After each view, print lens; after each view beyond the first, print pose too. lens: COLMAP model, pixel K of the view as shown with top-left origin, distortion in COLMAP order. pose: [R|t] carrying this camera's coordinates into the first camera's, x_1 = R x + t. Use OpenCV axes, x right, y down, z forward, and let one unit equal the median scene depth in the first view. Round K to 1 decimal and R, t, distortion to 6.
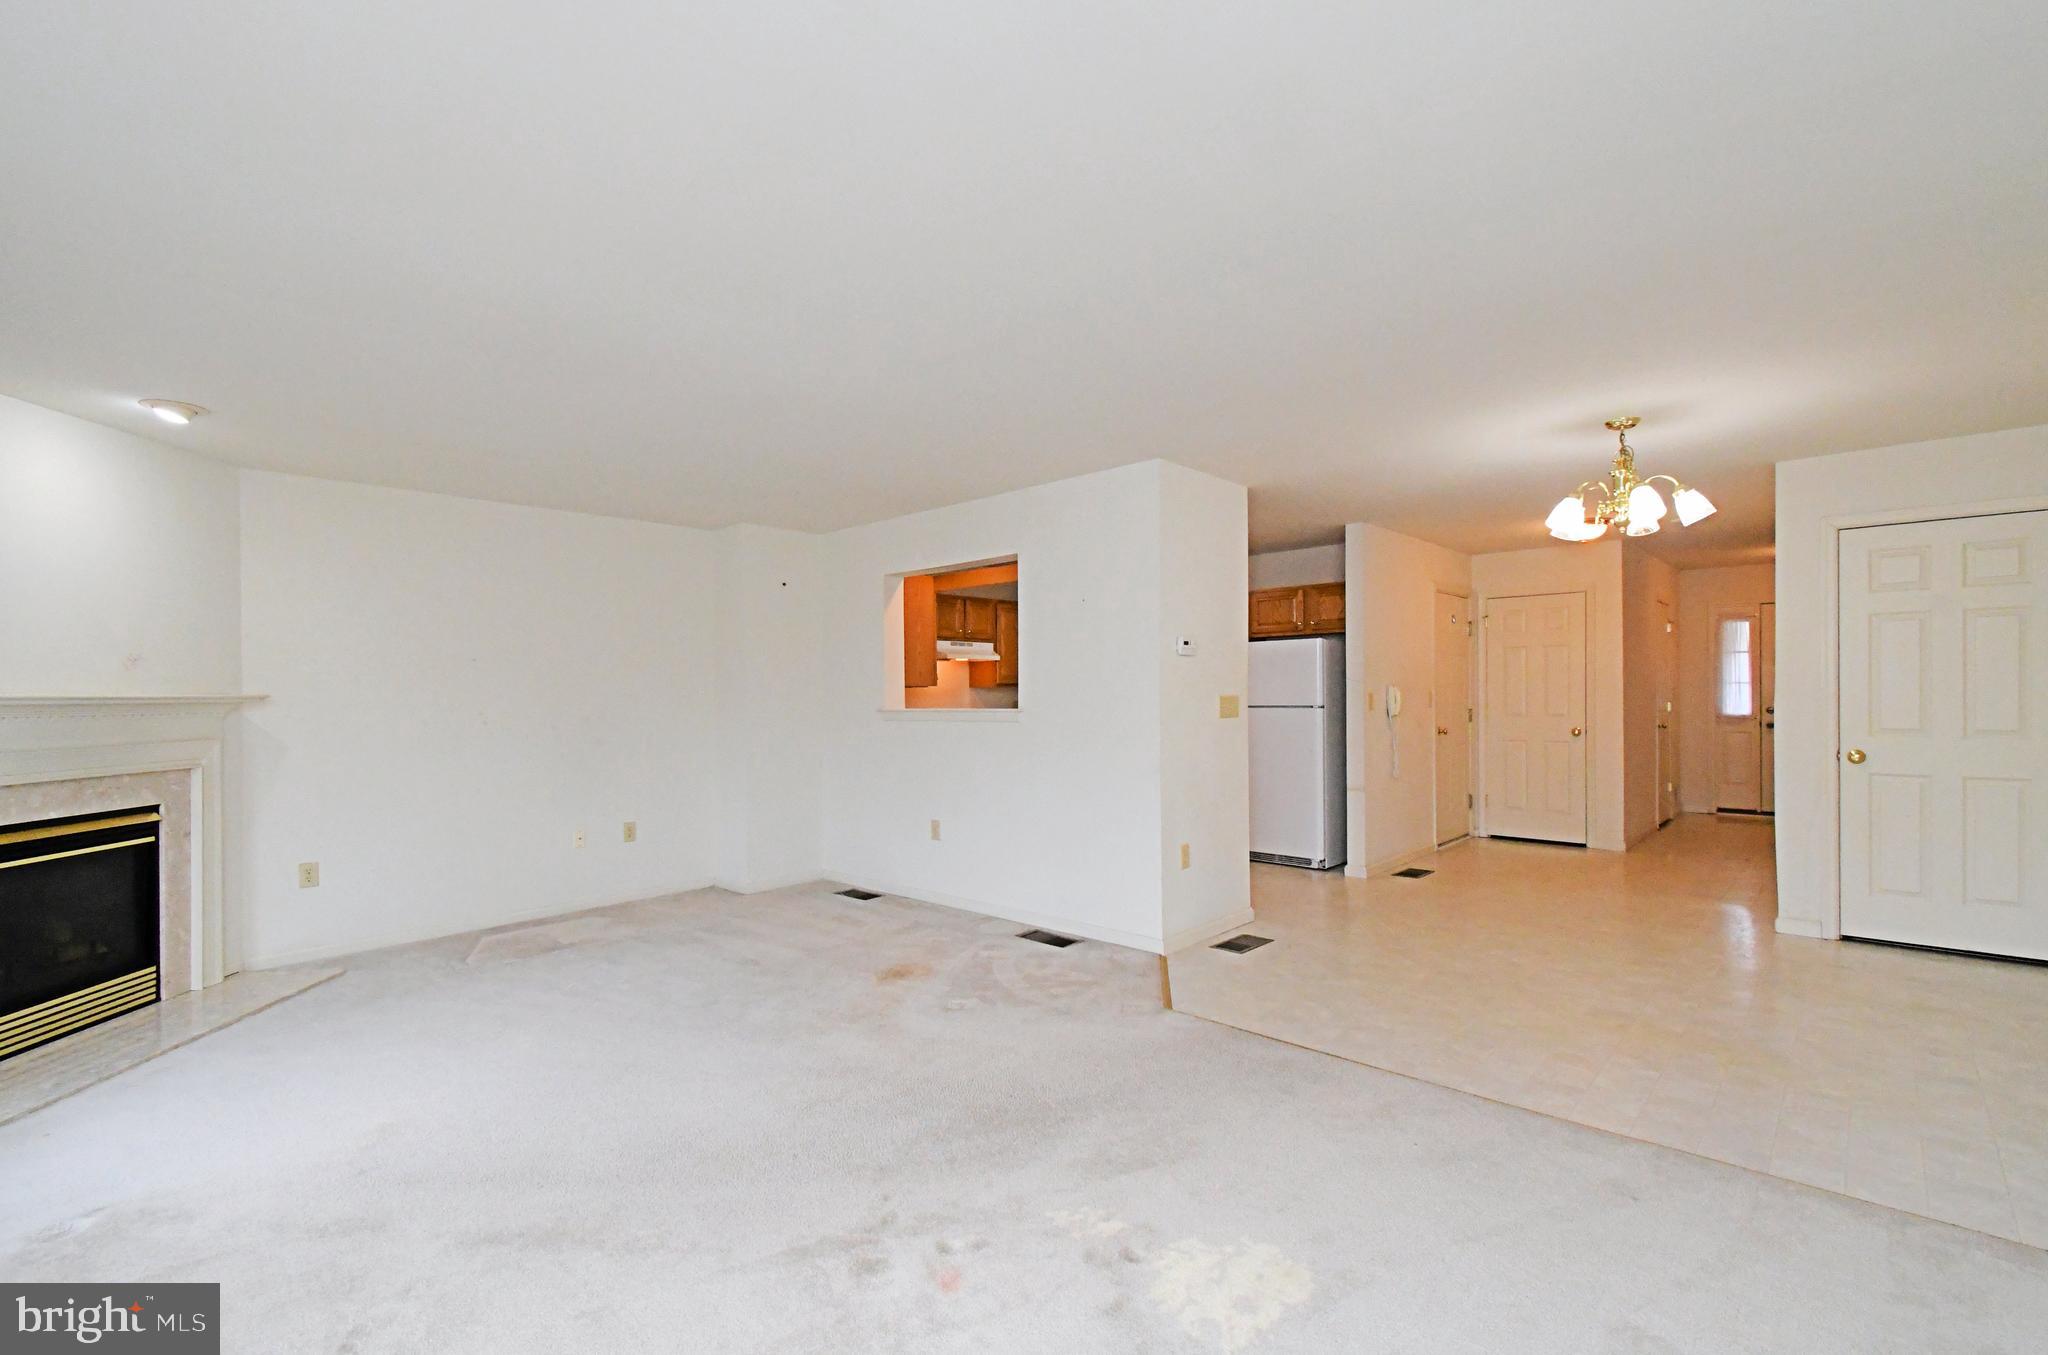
lens RADIAL K [[902.8, 0, 988.0], [0, 902.8, 694.3], [0, 0, 1]] dist [0.007070, -0.006418]
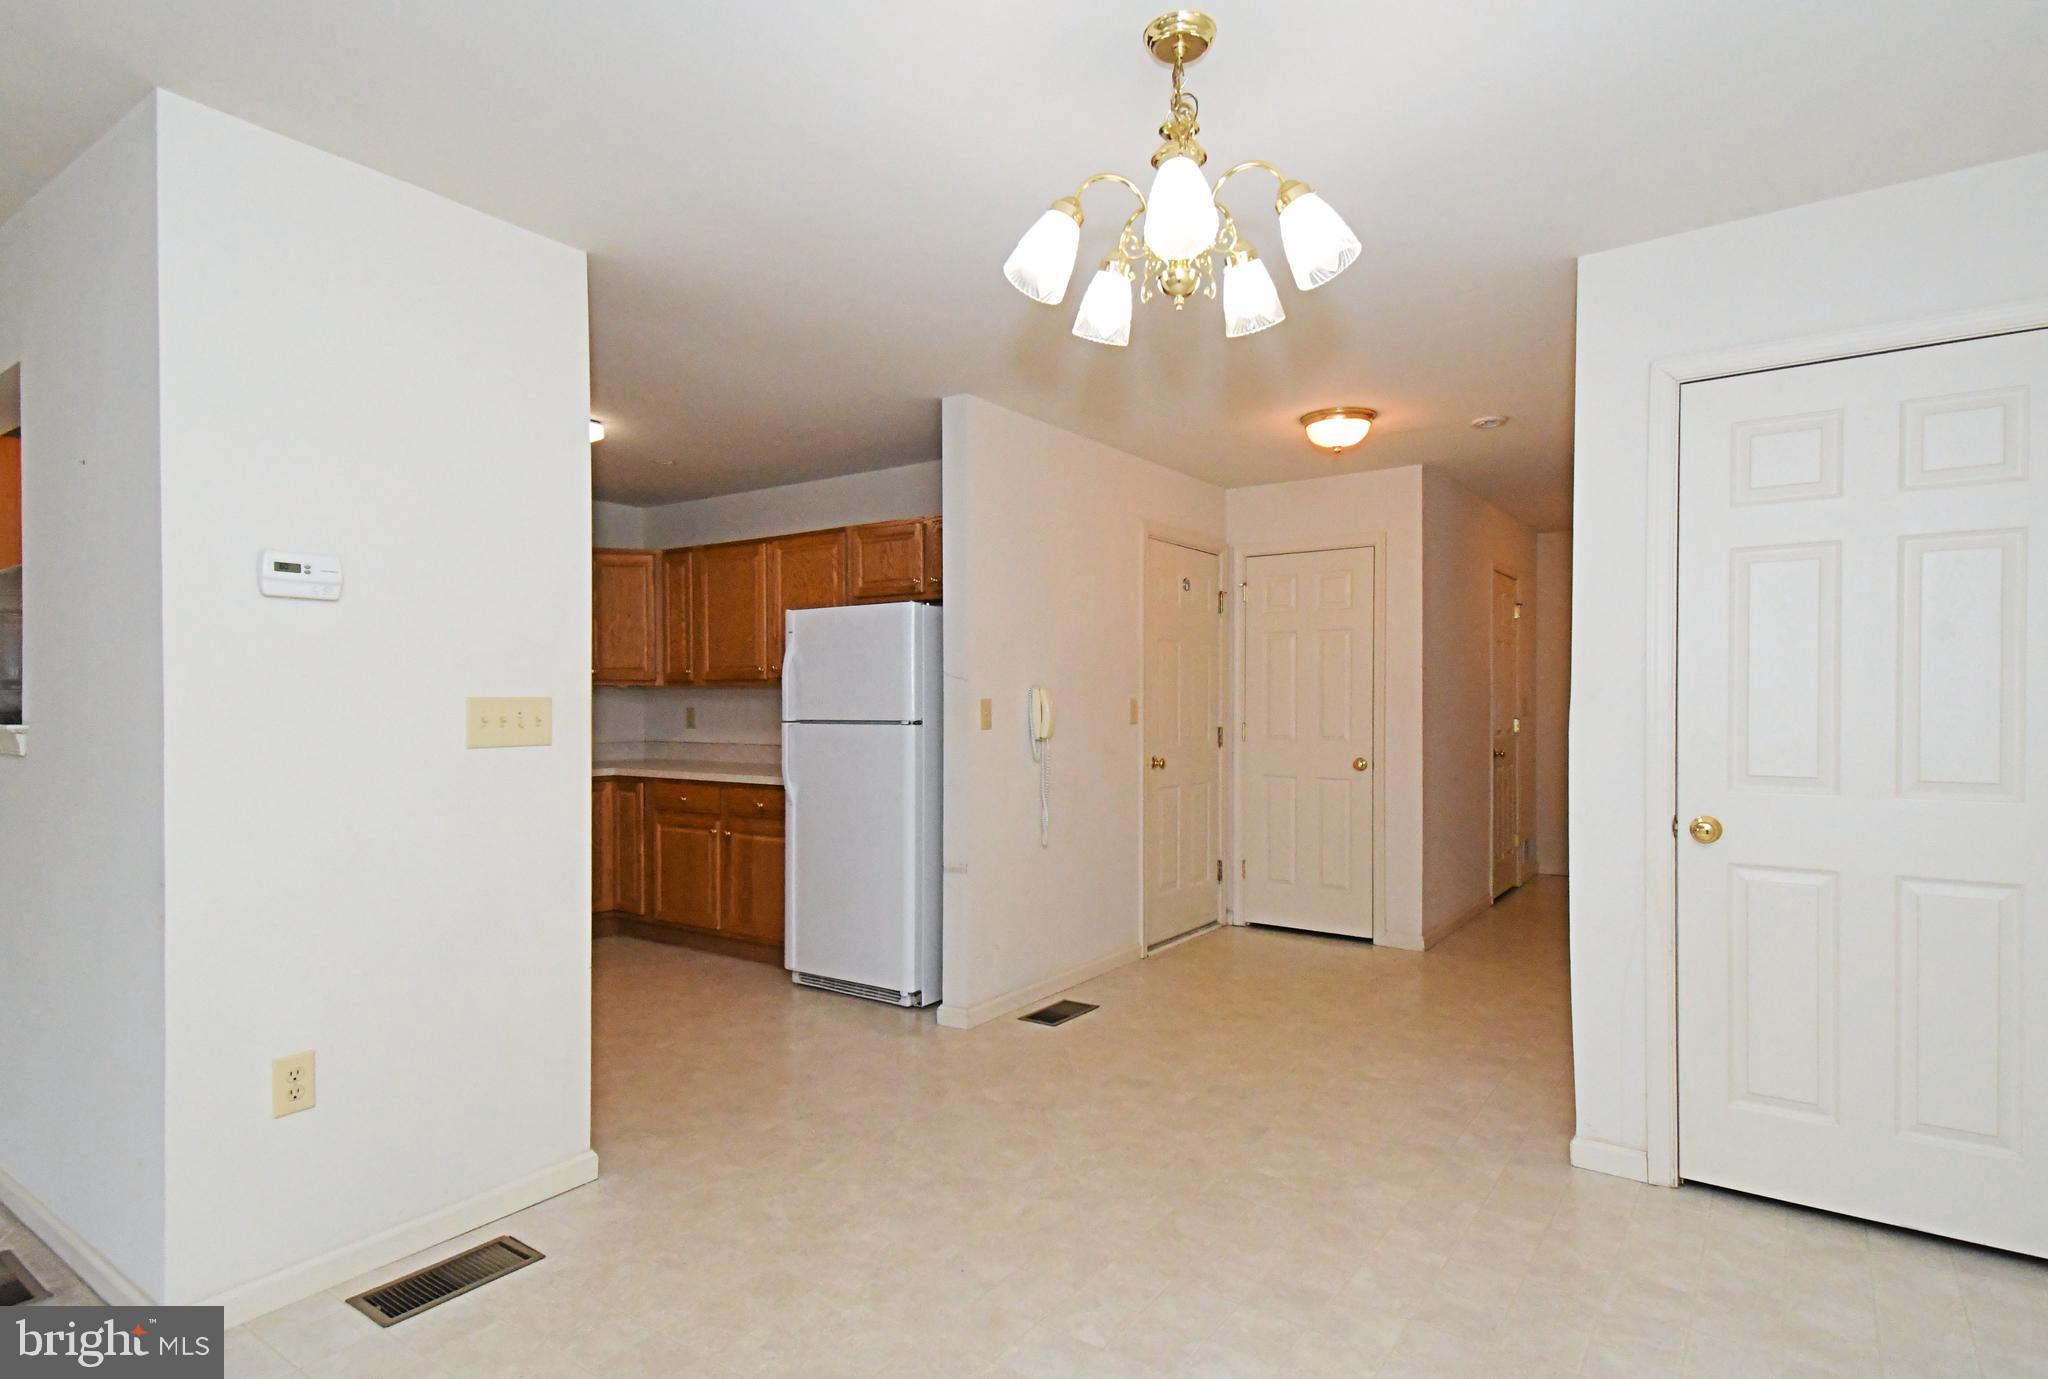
lens RADIAL K [[1059.6, 0, 1017.5], [0, 1059.6, 703.4], [0, 0, 1]] dist [-0.004459, 0.001406]
pose [[0.986551, 0.006472, 0.163324, 0.486543], [-0.007334, 0.999962, 0.004674, -0.001860], [-0.163288, -0.005809, 0.986561, 0.484237]]
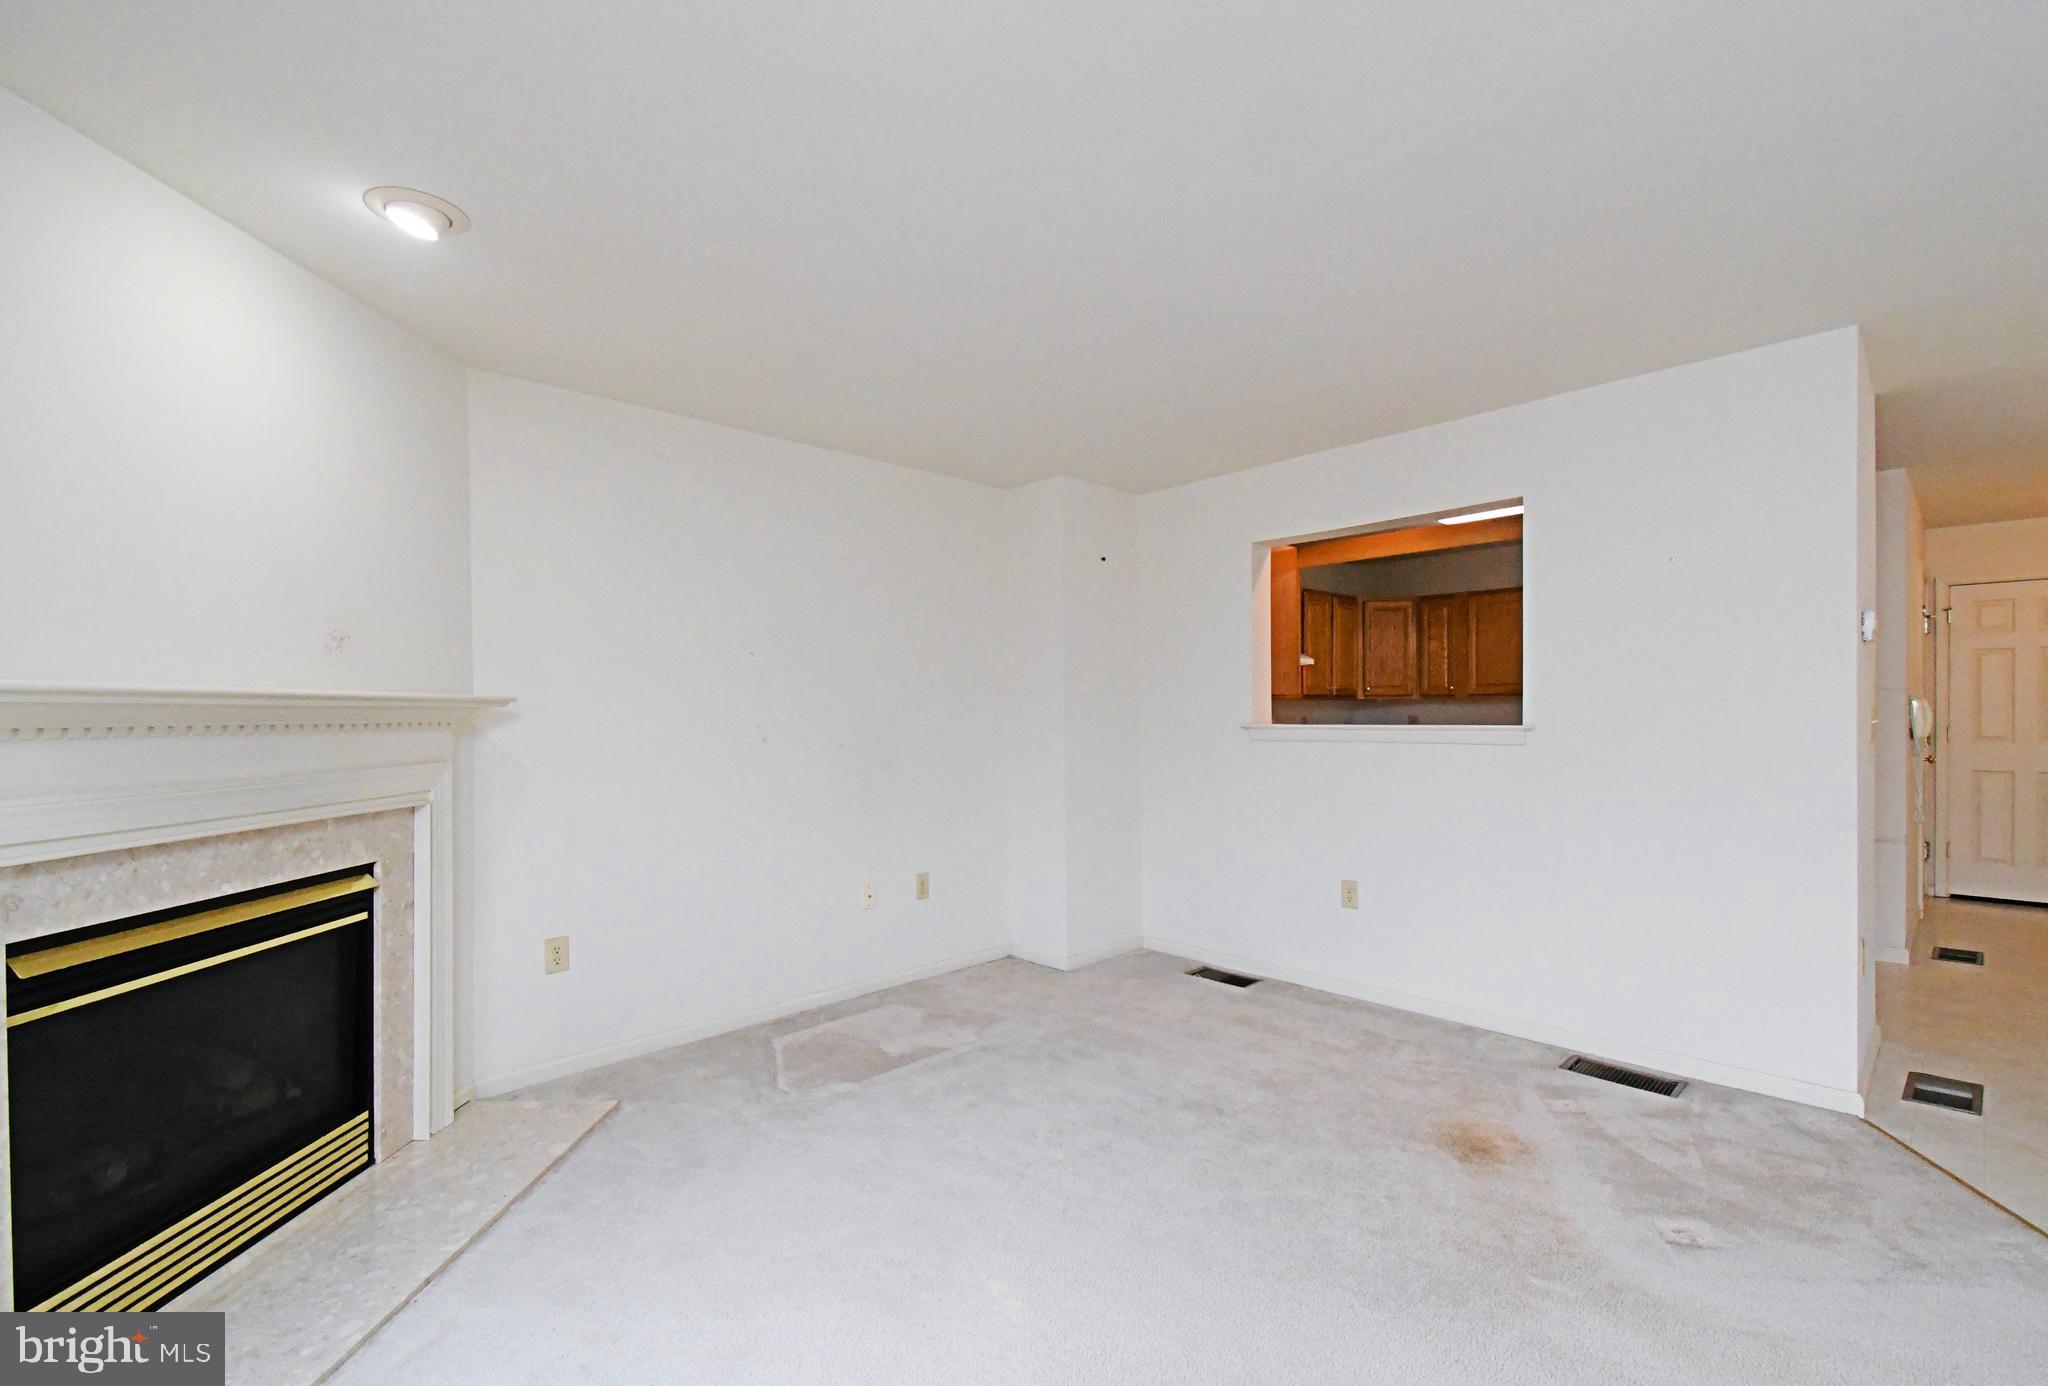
lens RADIAL K [[862.6, 0, 959.9], [0, 862.6, 711.9], [0, 0, 1]] dist [-0.002530, 0.000303]
pose [[0.997188, 0.006451, -0.074657, -0.390514], [-0.006168, 0.999973, 0.004014, 0.006744], [0.074681, -0.003542, 0.997201, 0.358037]]
